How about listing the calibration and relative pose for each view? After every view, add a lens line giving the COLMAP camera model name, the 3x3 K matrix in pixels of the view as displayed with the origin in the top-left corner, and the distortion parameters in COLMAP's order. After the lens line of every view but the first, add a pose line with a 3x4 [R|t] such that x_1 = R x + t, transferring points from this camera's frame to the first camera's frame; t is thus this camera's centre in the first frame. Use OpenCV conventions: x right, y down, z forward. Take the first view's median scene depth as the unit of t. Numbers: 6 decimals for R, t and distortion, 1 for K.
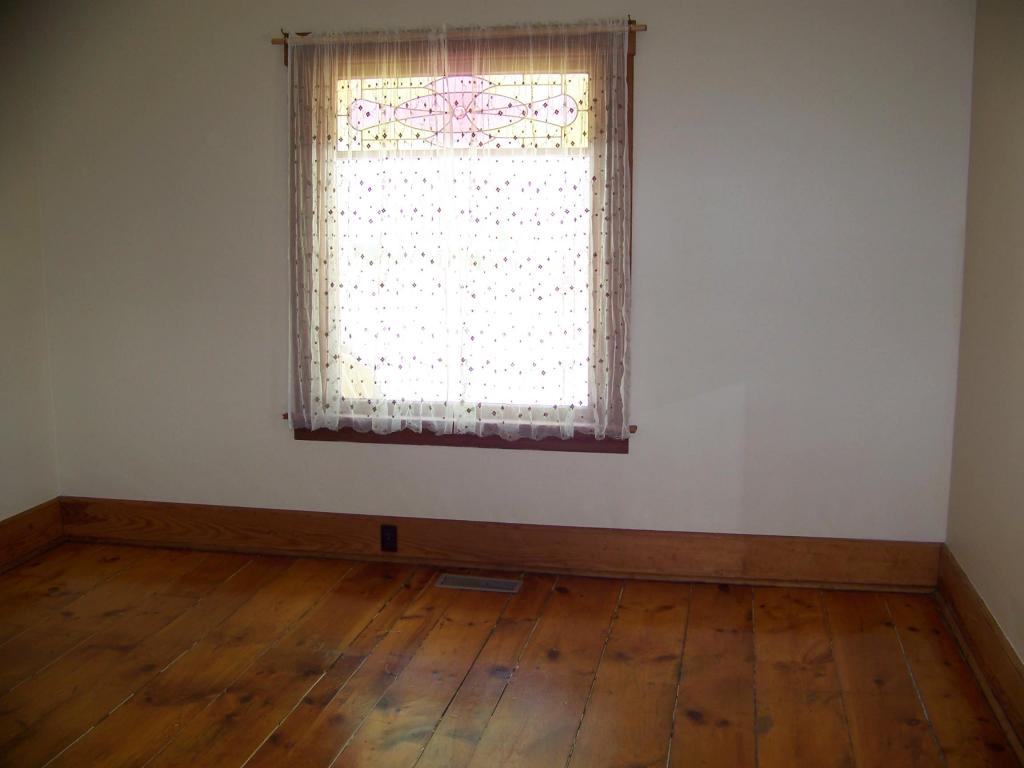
lens RADIAL K [[1054.8, 0, 520.3], [0, 1054.8, 374.8], [0, 0, 1]] dist [-0.190849, 0.000000]
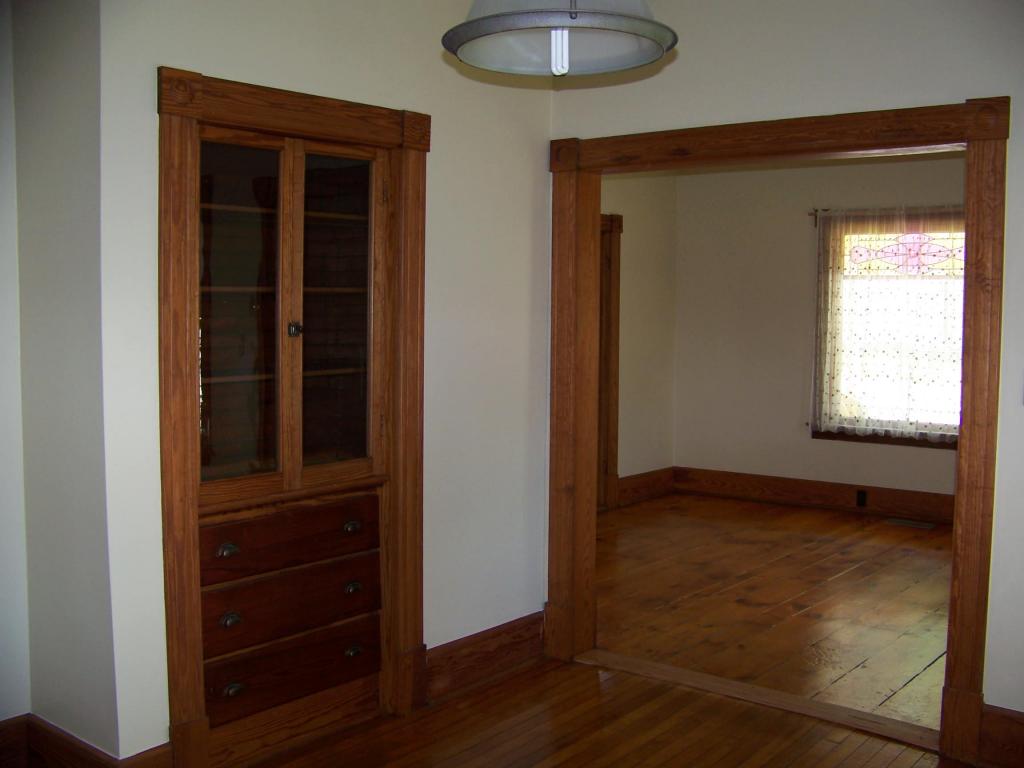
lens RADIAL K [[1054.8, 0, 513.4], [0, 1054.8, 390.4], [0, 0, 1]] dist [-0.190849, 0.000000]
pose [[0.872657, 0.041052, -0.486604, 0.198986], [-0.079202, 0.995165, -0.058081, 0.128751], [0.481867, 0.089225, 0.871690, -0.797346]]
